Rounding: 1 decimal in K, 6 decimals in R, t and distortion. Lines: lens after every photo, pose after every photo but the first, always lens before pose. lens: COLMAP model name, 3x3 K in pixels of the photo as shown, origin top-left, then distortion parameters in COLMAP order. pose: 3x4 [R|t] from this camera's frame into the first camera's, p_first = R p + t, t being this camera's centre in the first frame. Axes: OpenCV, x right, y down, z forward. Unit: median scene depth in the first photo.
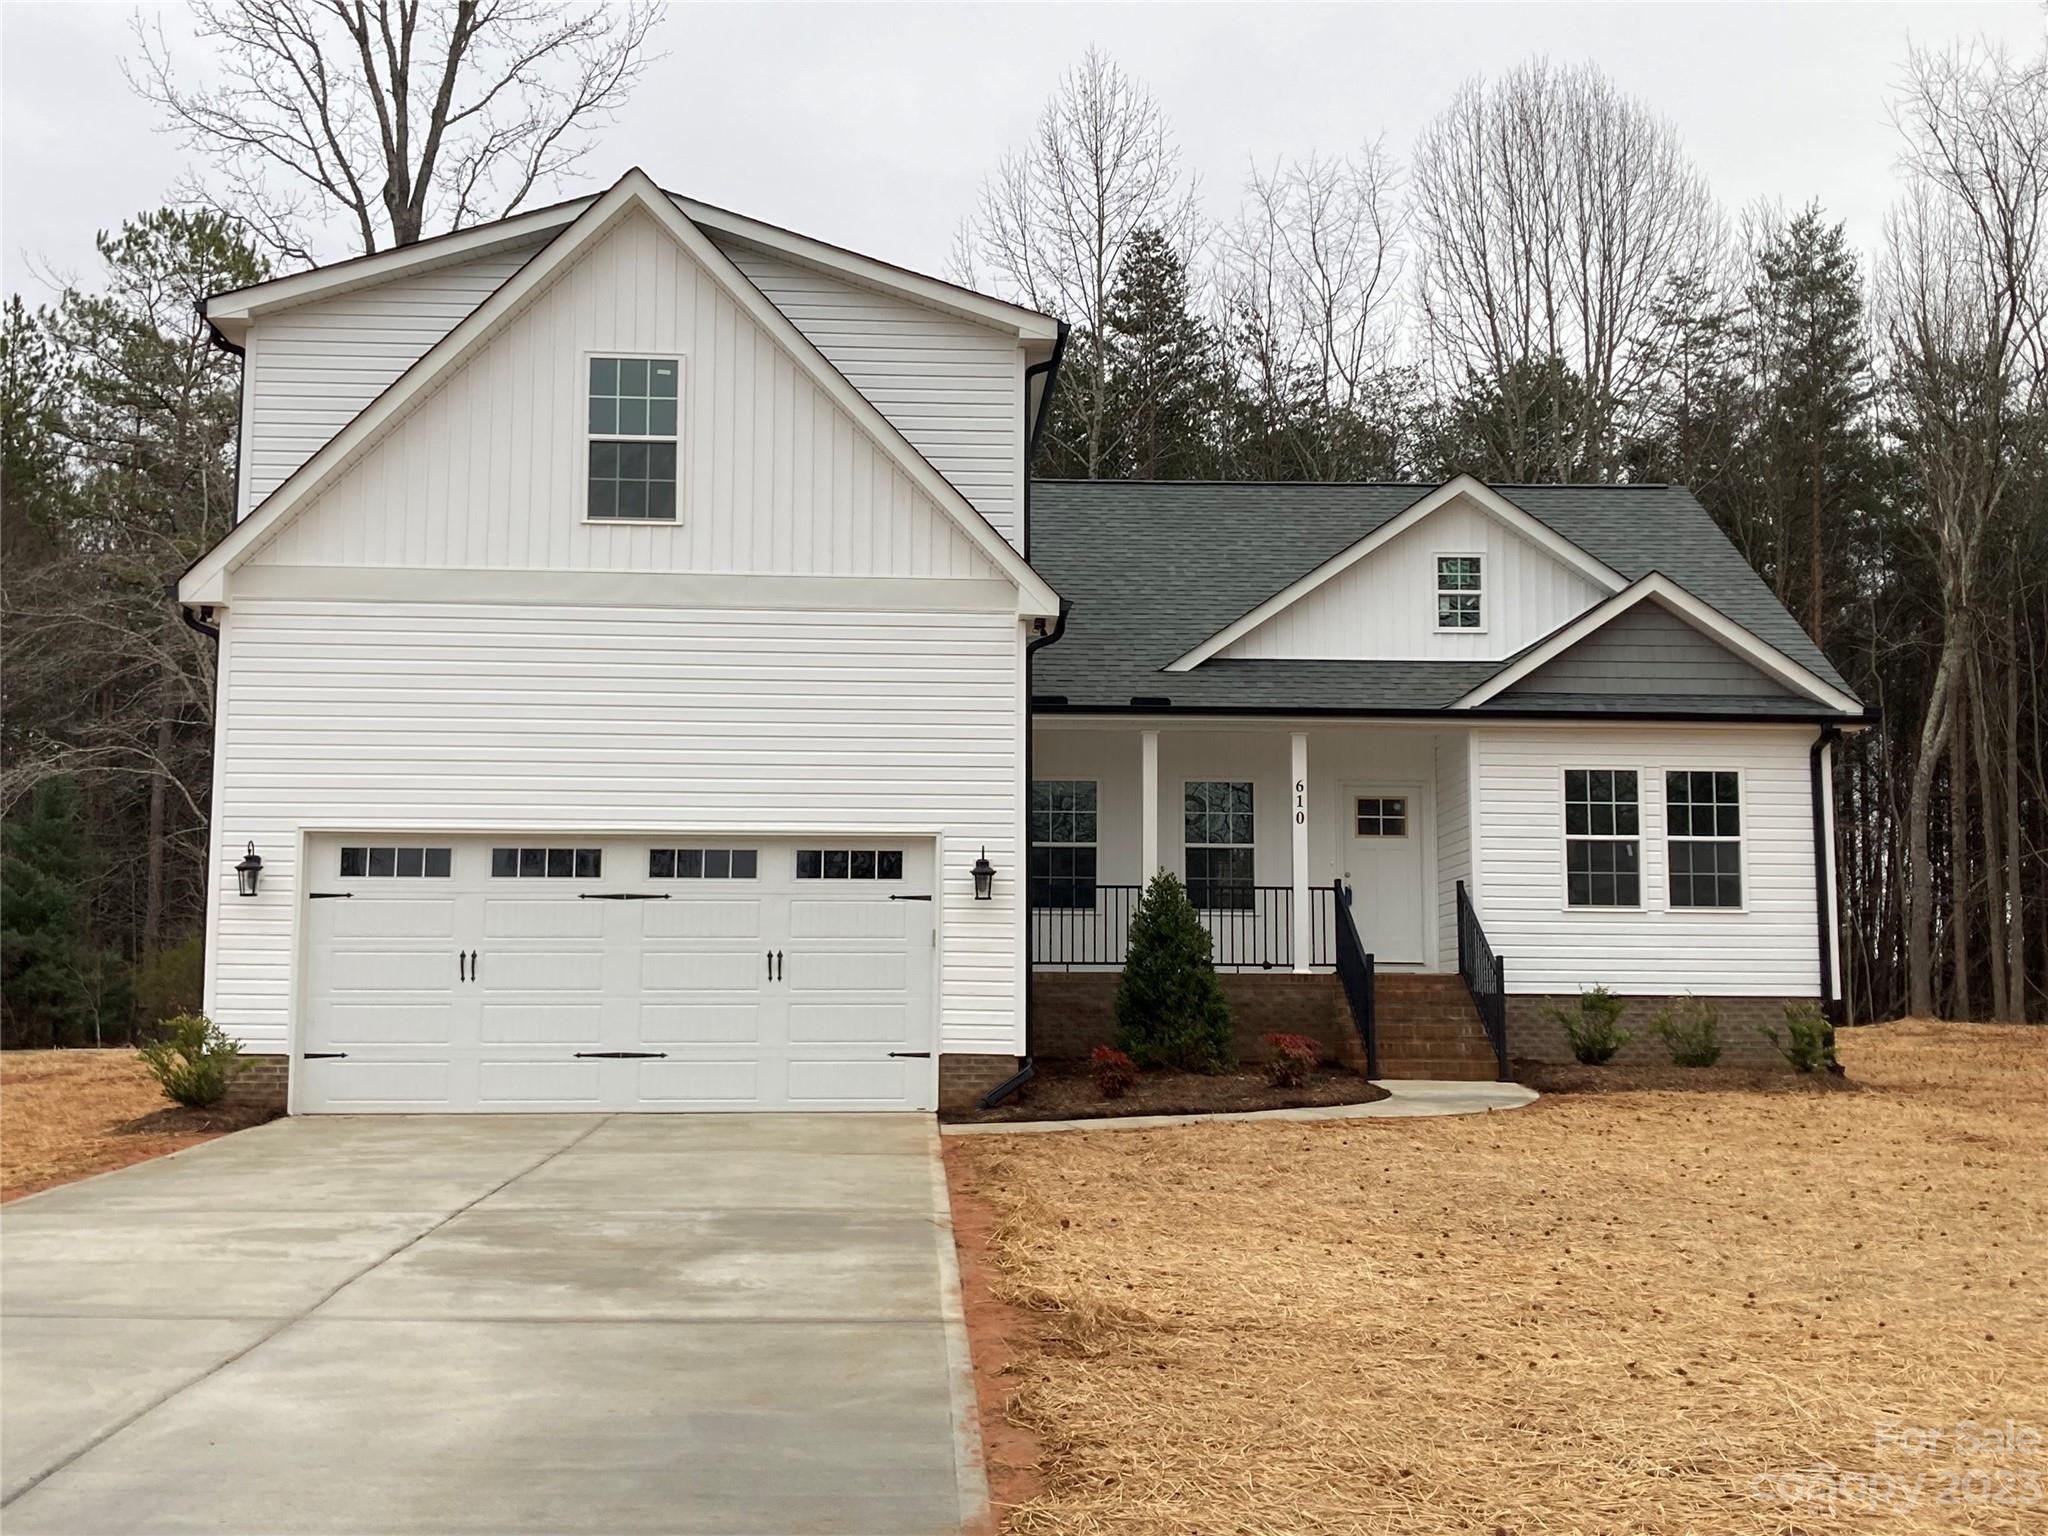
lens RADIAL K [[2384.3, 0, 988.0], [0, 2384.3, 709.9], [0, 0, 1]] dist [0.149858, -0.547116]
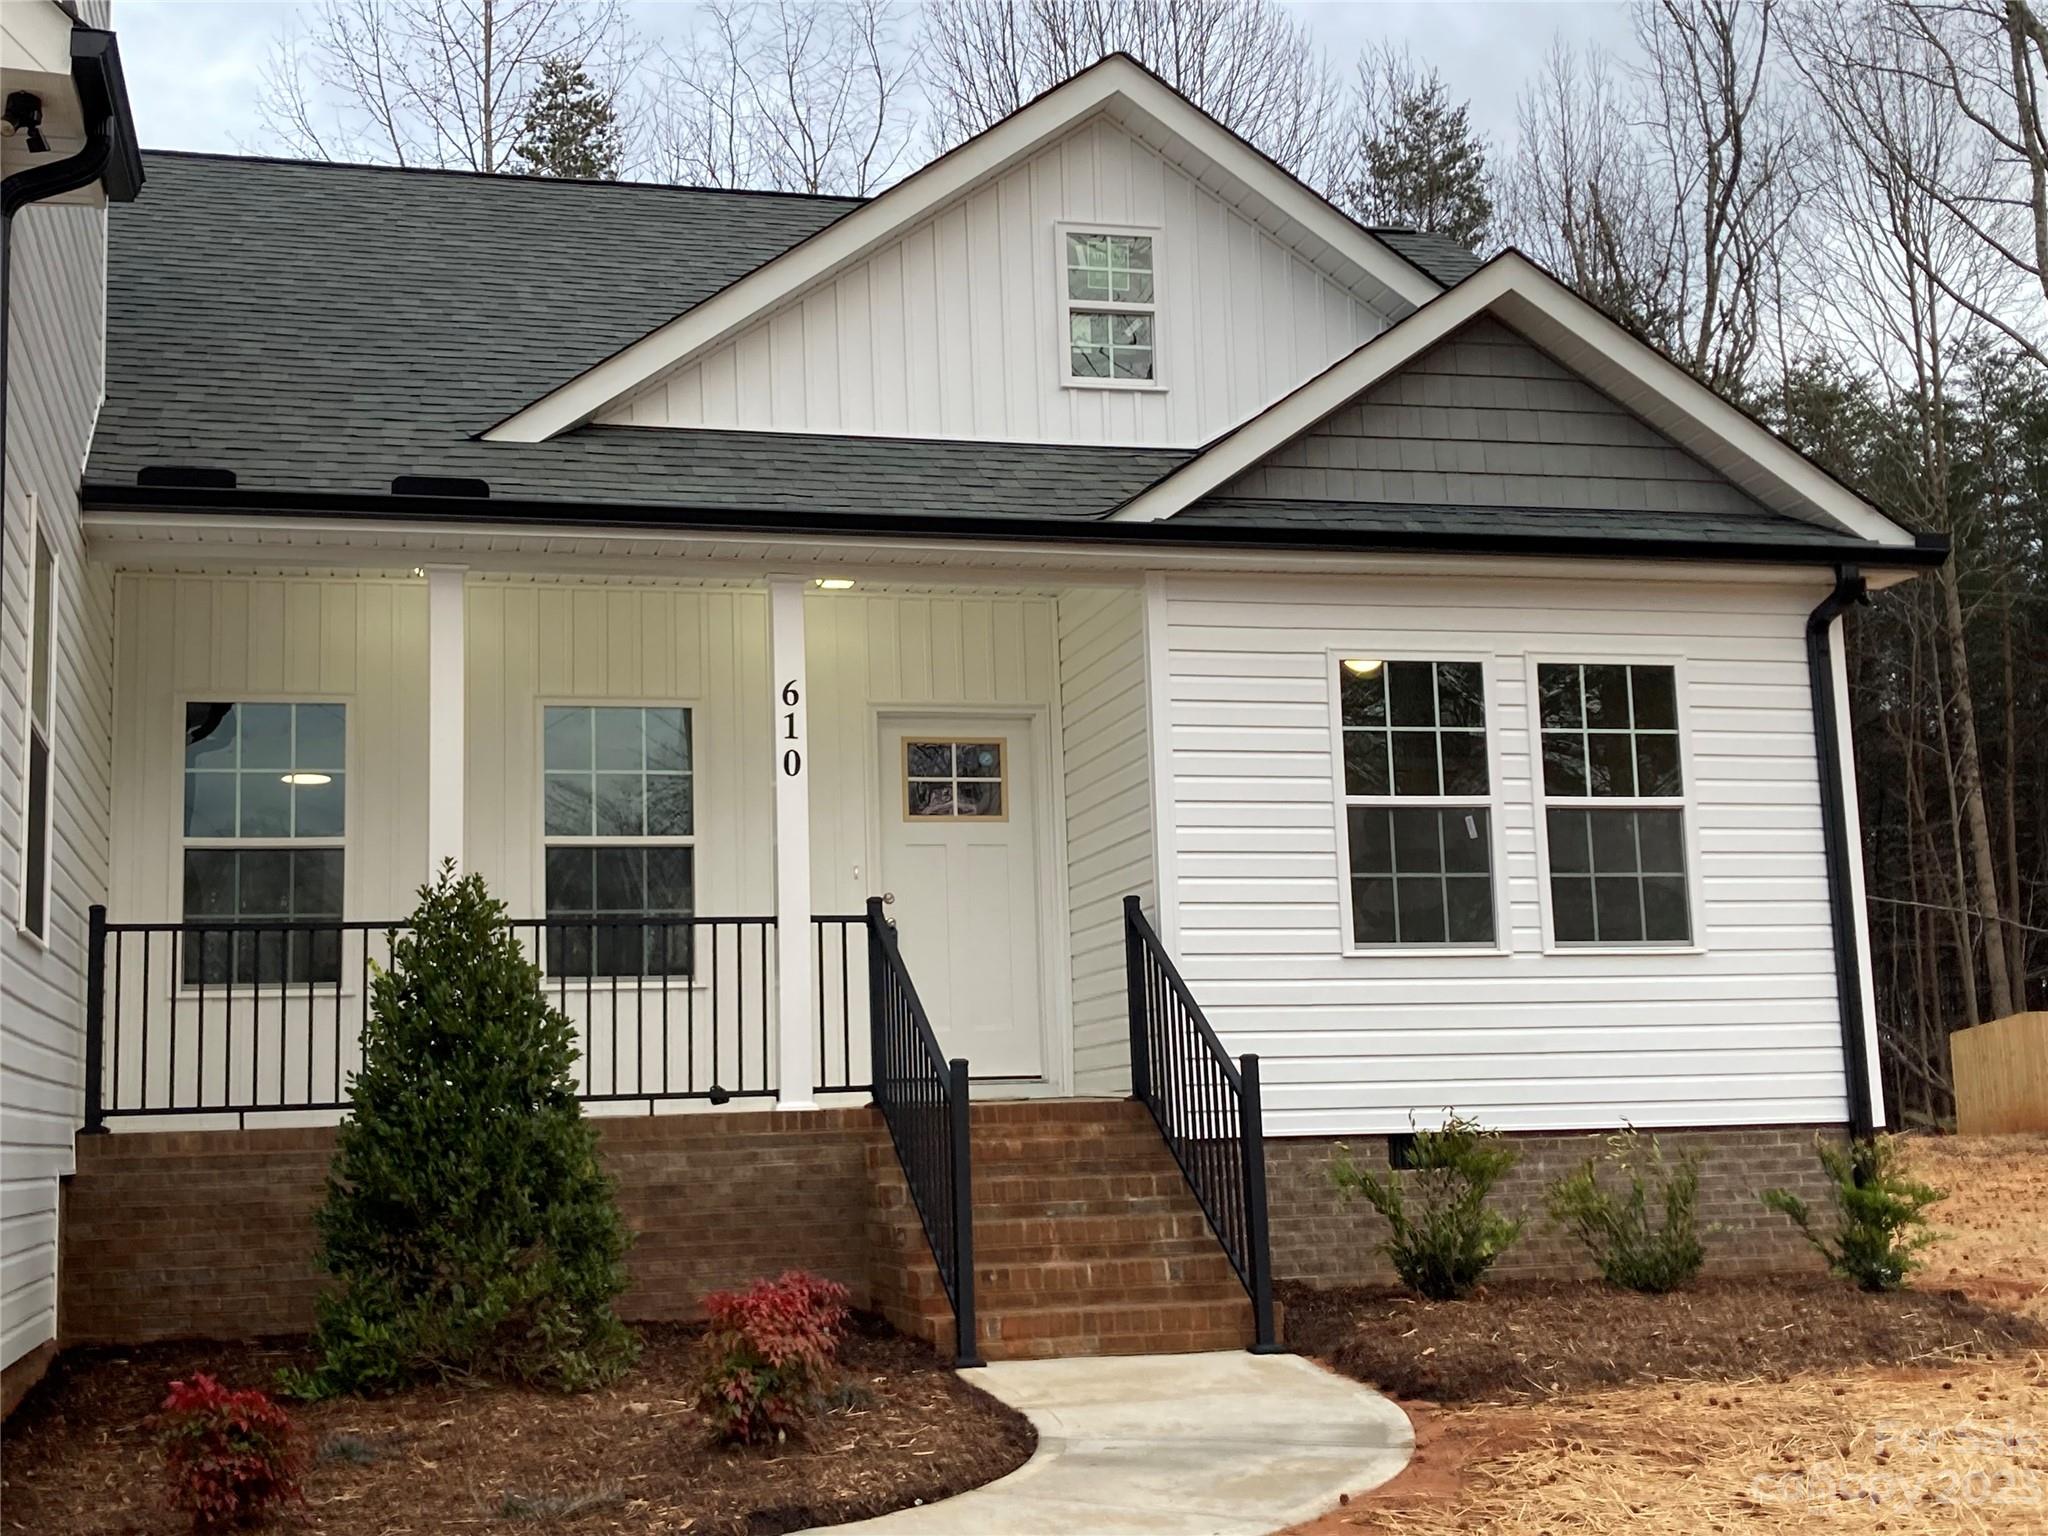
lens RADIAL K [[2506.7, 0, 969.1], [0, 2506.7, 762.8], [0, 0, 1]] dist [0.113027, -0.013025]
pose [[0.978886, -0.005503, 0.204332, 0.066976], [0.009709, 0.999761, -0.019586, 0.054669], [-0.204175, 0.021156, 0.978706, 0.531797]]
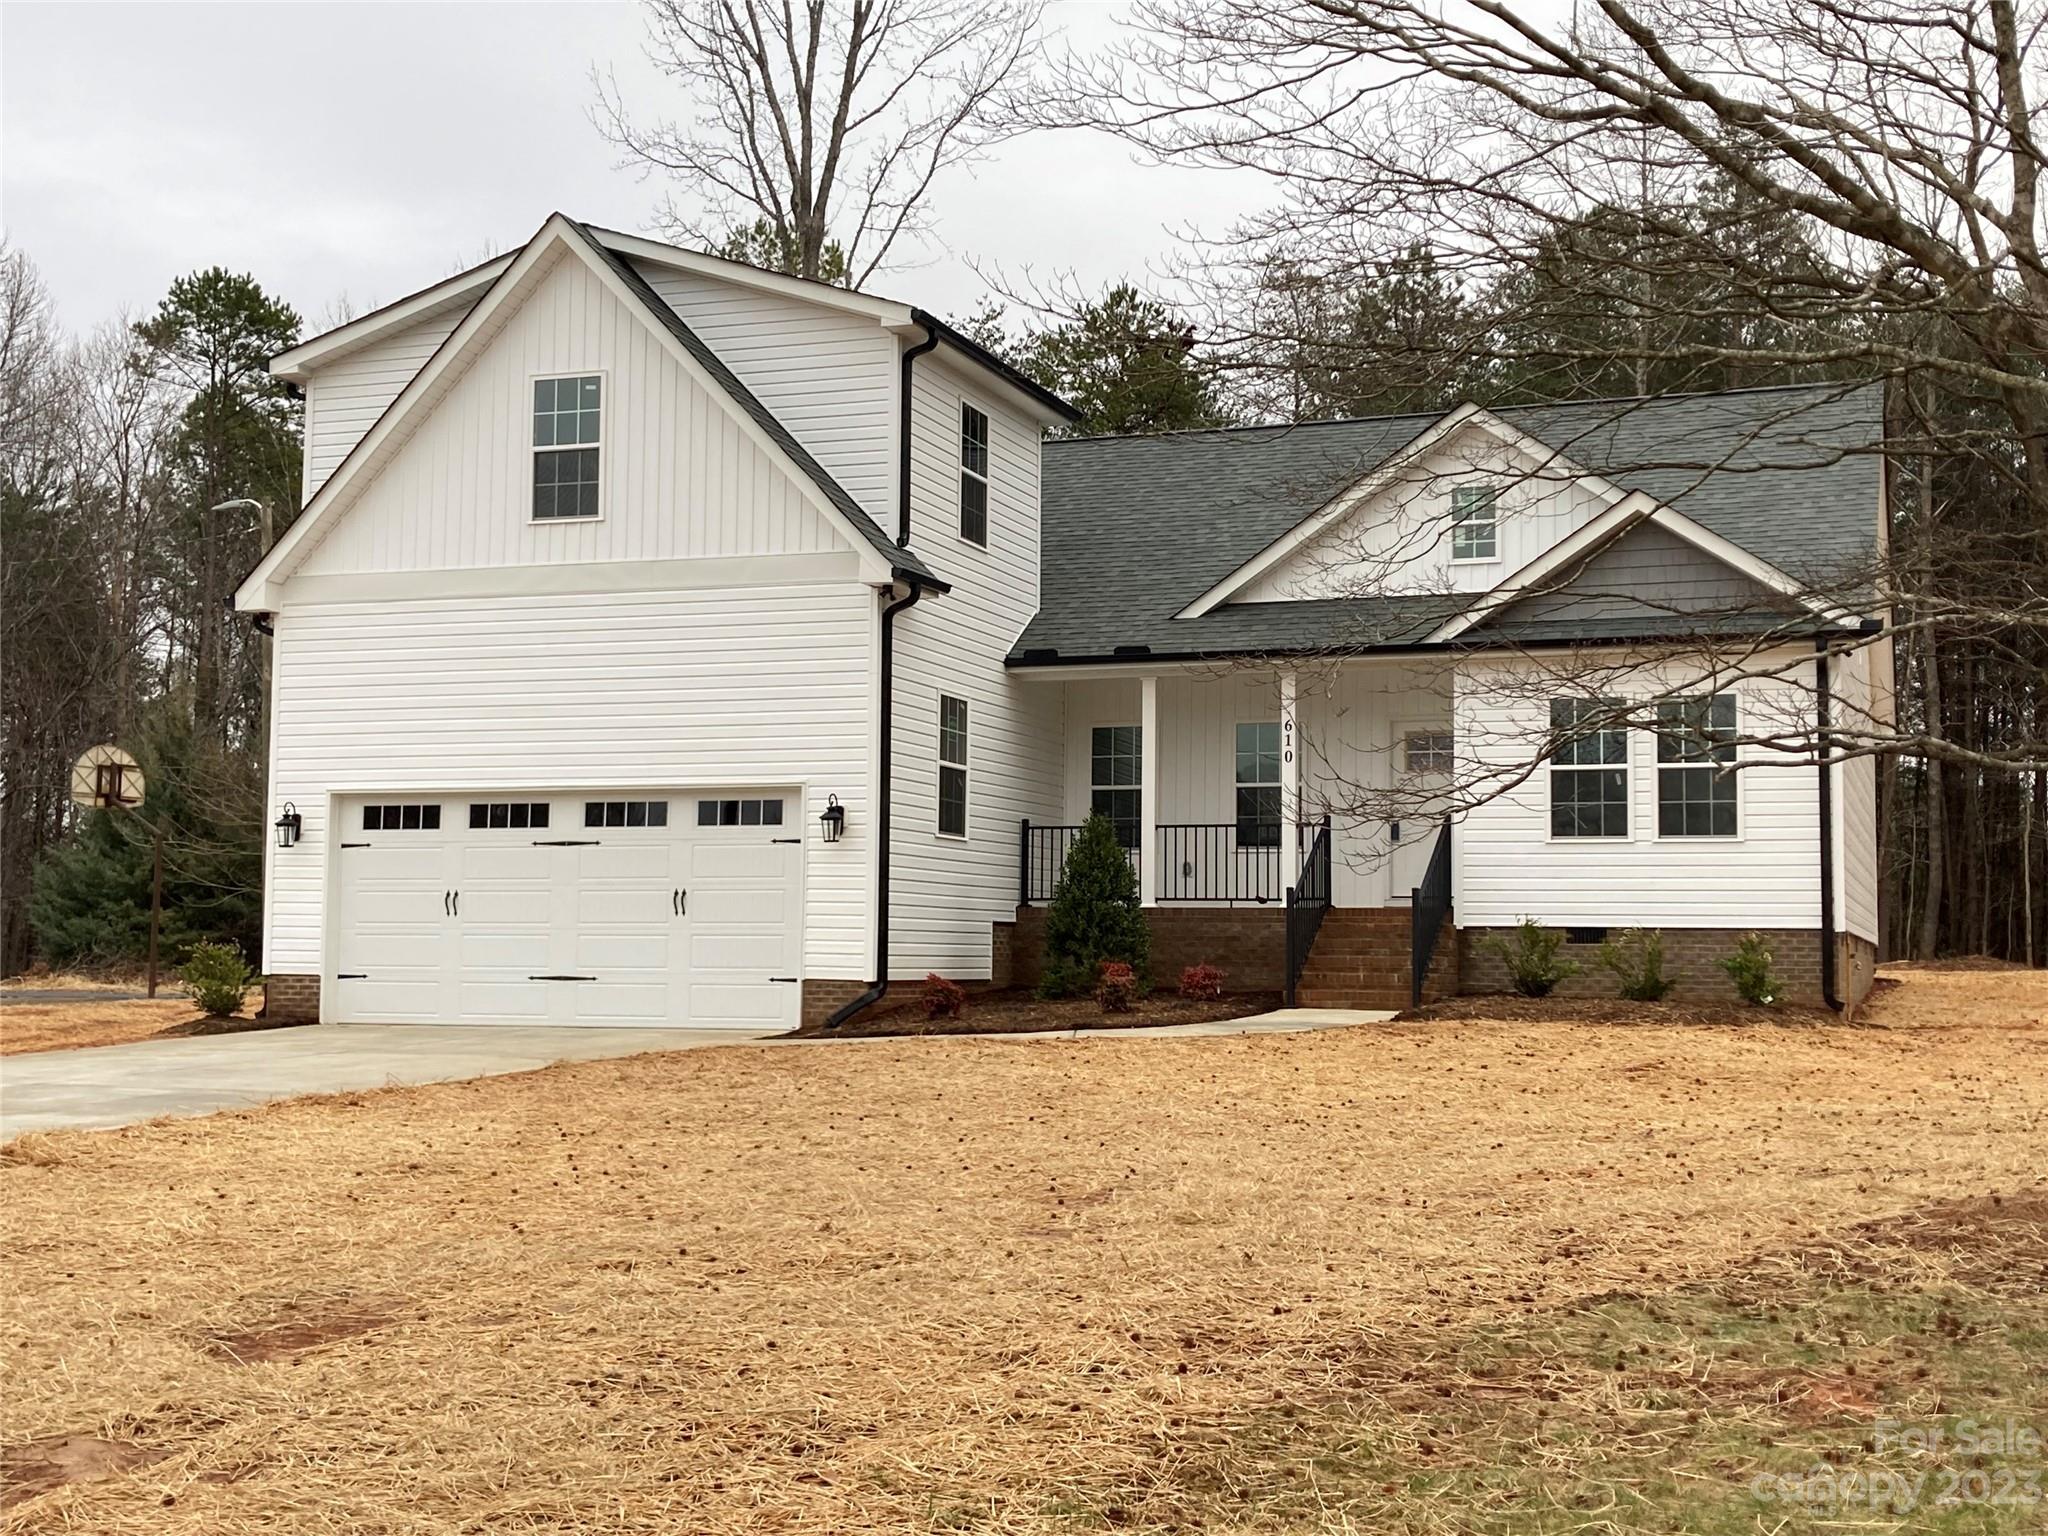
lens RADIAL K [[2475.1, 0, 1024.0], [0, 2475.1, 768.0], [0, 0, 1]] dist [0.065297, -0.006118]
pose [[0.919953, -0.026182, -0.391154, 0.441278], [0.045584, 0.998143, 0.040398, 0.002077], [0.389370, -0.054995, 0.919438, -0.020165]]
